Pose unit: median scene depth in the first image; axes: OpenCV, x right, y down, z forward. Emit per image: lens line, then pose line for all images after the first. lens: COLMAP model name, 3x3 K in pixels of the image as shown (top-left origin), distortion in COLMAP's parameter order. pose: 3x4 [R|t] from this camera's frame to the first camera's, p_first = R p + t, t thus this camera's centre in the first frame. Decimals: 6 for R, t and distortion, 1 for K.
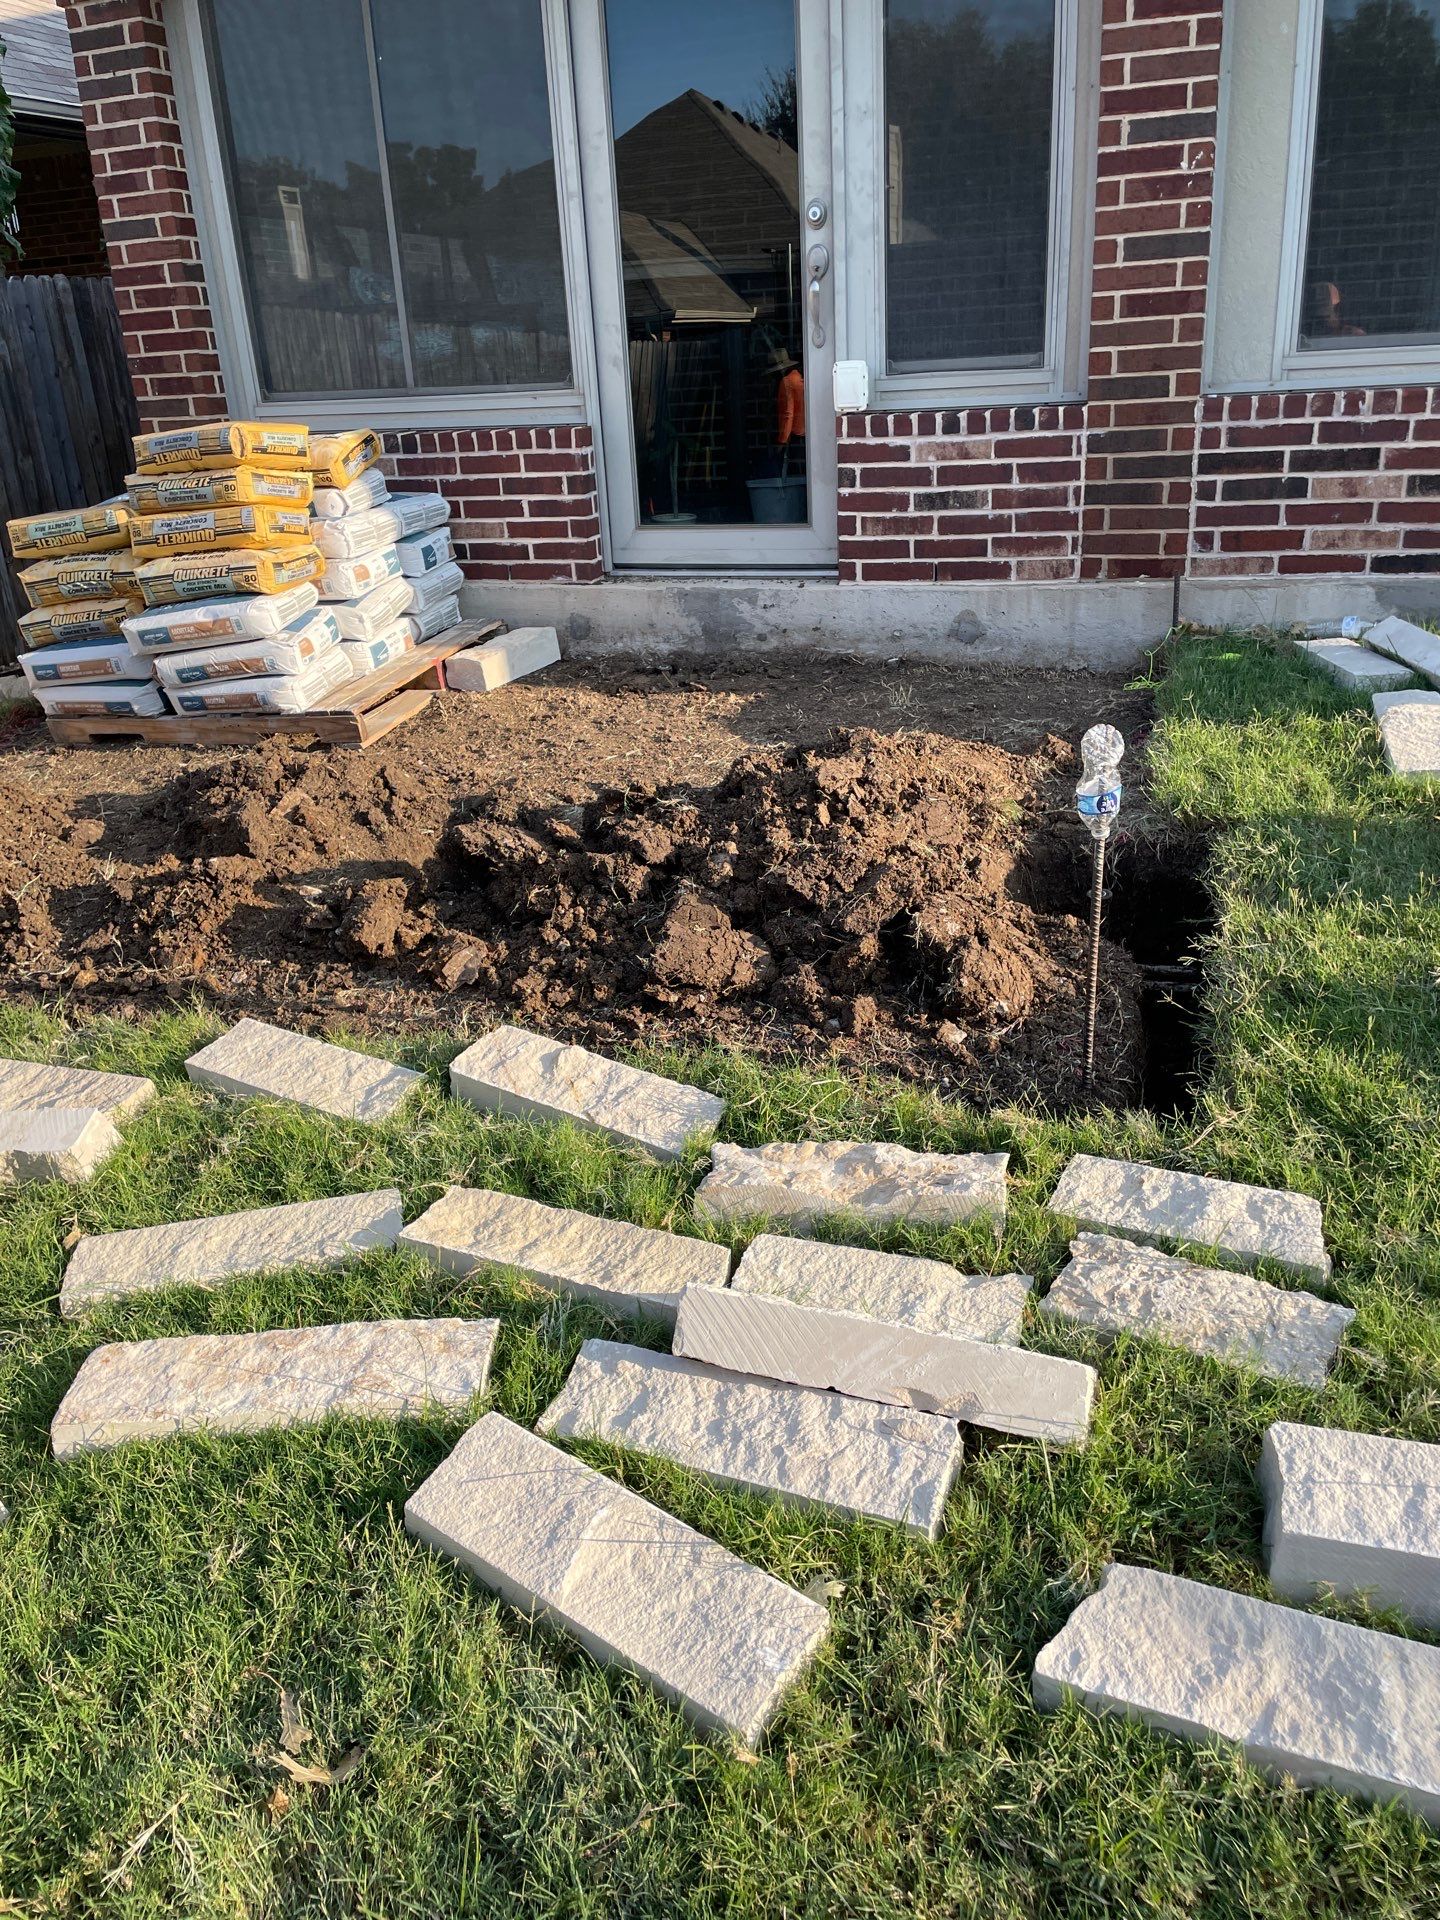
lens RADIAL K [[1446.9, 0, 741.5], [0, 1446.9, 935.1], [0, 0, 1]] dist [0.093706, -0.123502]
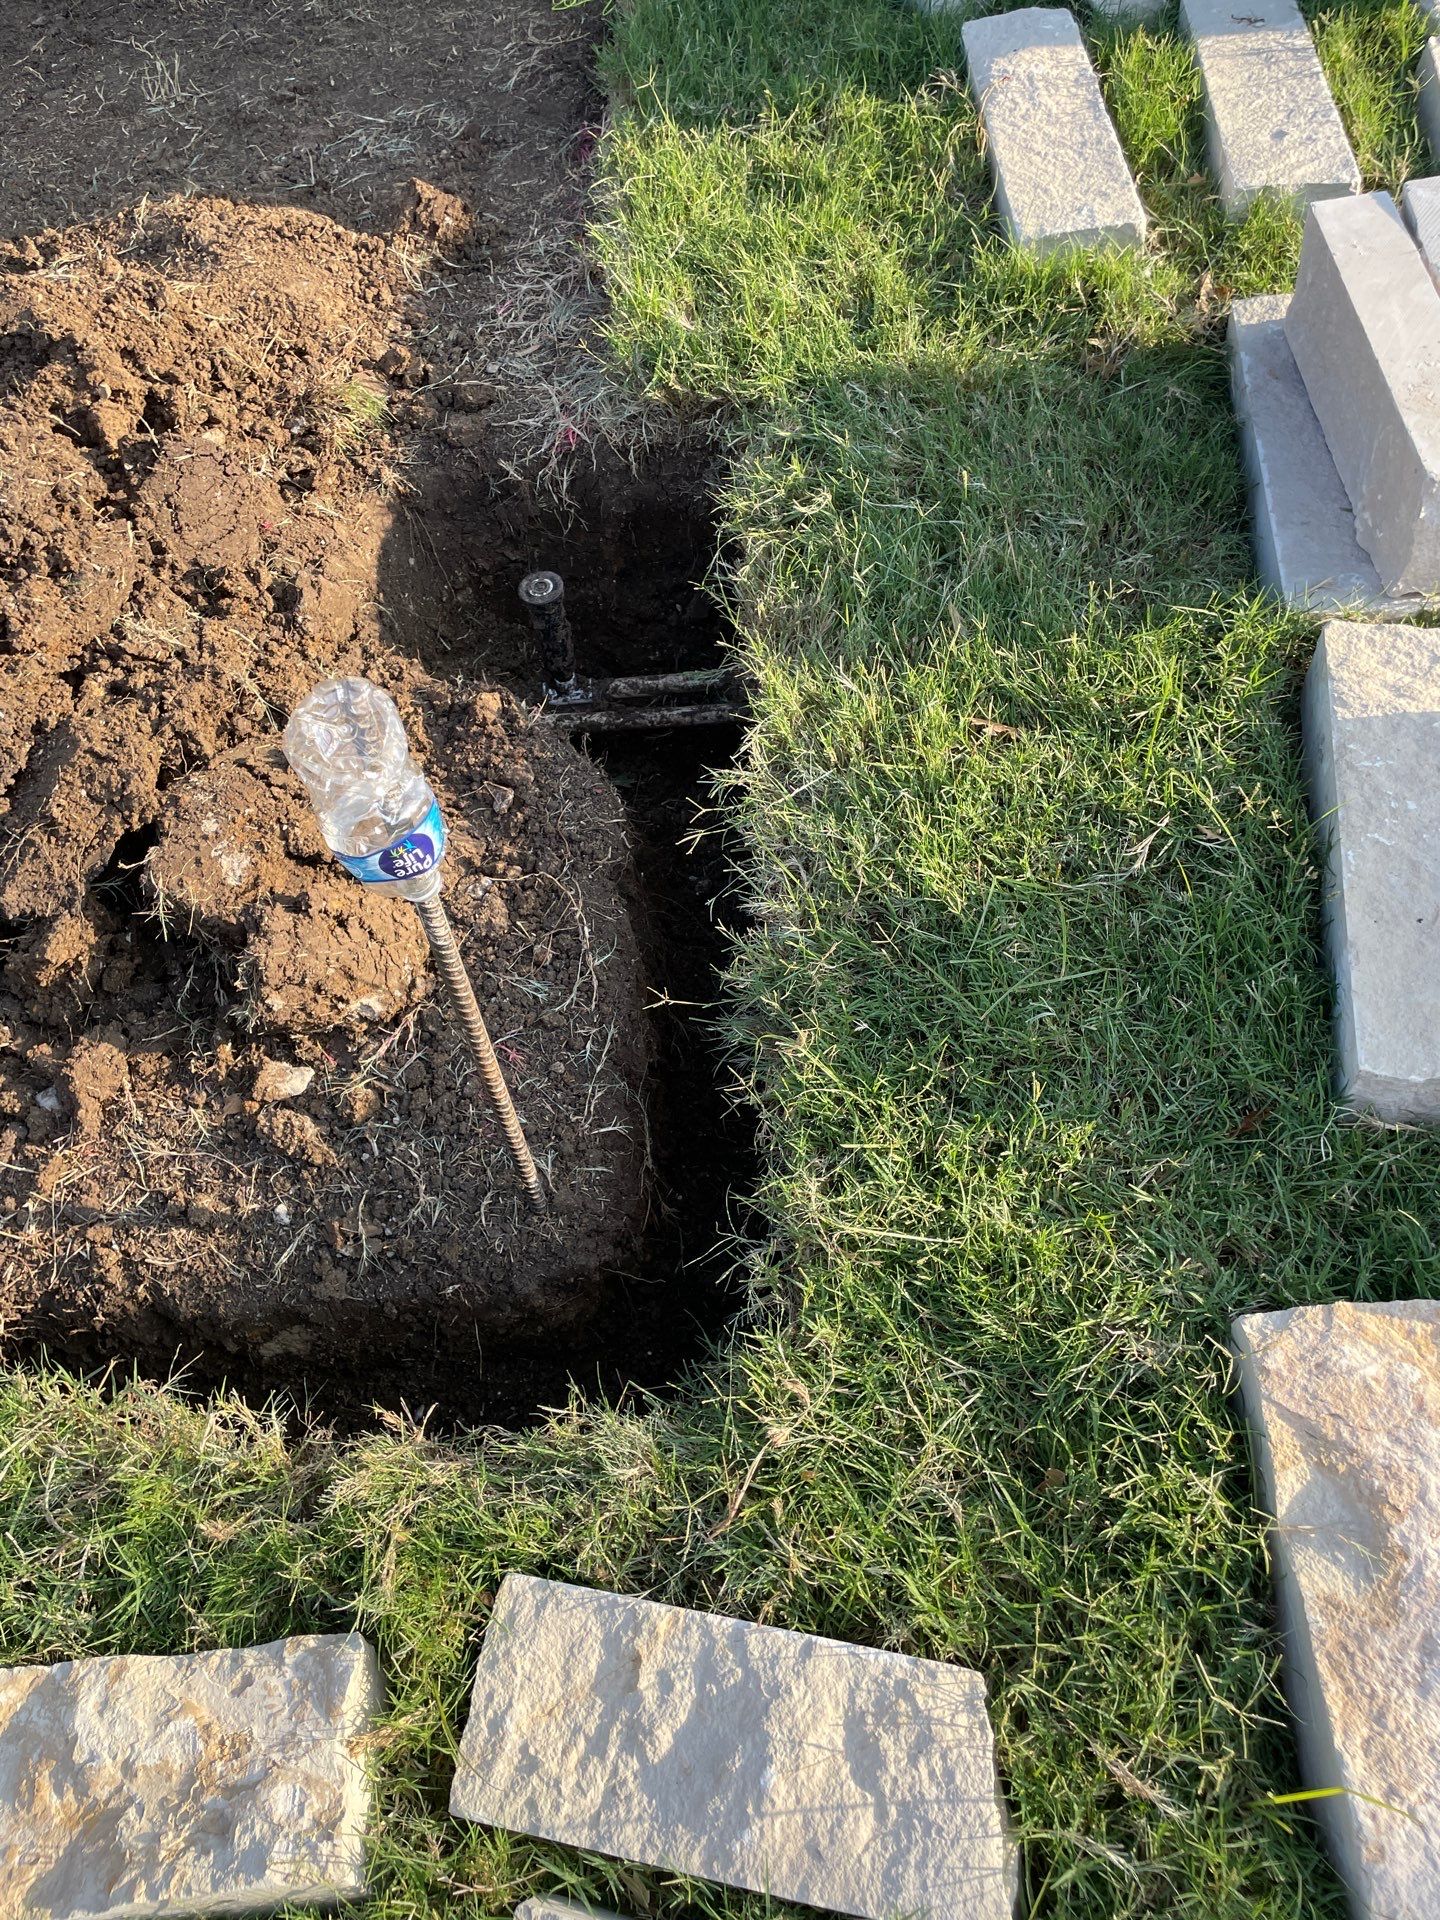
lens RADIAL K [[1455.8, 0, 727.6], [0, 1455.8, 926.6], [0, 0, 1]] dist [0.107613, -0.138388]
pose [[0.951429, -0.256832, 0.169767, 0.212446], [0.146097, 0.862030, 0.485345, -0.202576], [-0.270997, -0.436969, 0.857682, 0.513194]]
